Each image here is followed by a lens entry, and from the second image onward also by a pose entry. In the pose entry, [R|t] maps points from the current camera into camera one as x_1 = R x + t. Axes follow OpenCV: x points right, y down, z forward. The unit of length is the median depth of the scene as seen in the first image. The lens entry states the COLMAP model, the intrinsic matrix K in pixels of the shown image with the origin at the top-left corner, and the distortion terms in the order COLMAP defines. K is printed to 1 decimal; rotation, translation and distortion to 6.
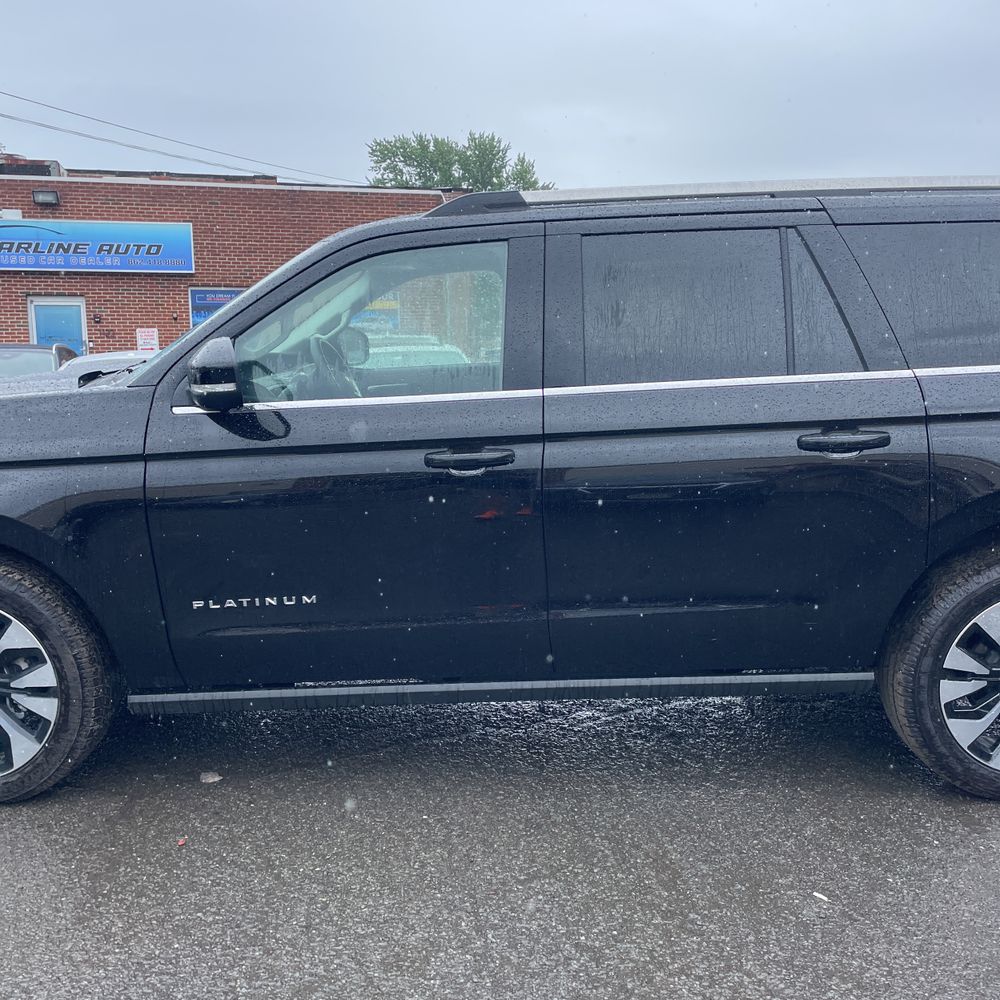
lens RADIAL K [[984.0, 0, 494.5], [0, 984.0, 505.3], [0, 0, 1]] dist [0.054281, 0.000000]
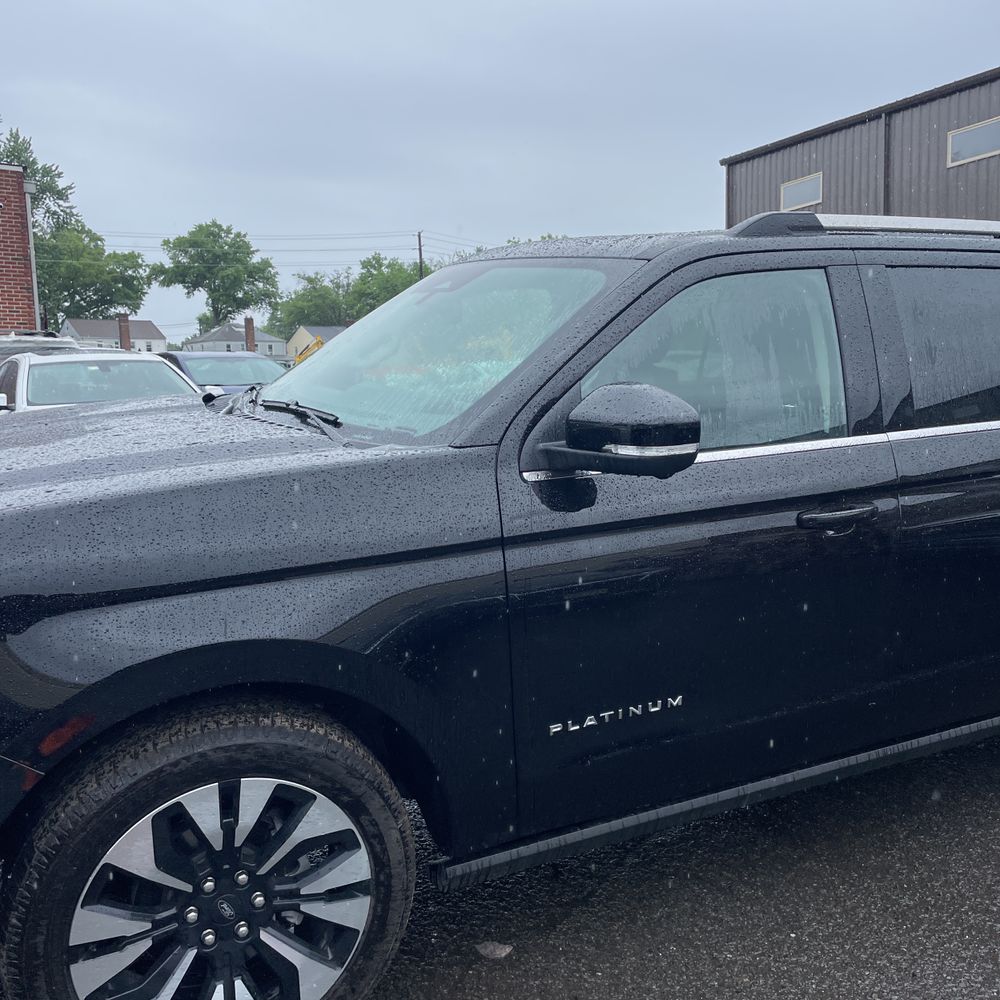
lens RADIAL K [[984.0, 0, 499.1], [0, 984.0, 496.6], [0, 0, 1]] dist [0.054281, 0.000000]
pose [[0.887522, -0.056123, 0.457334, -0.670624], [0.061126, 0.998123, 0.003863, -0.083036], [-0.456693, 0.024527, 0.889286, 0.338918]]
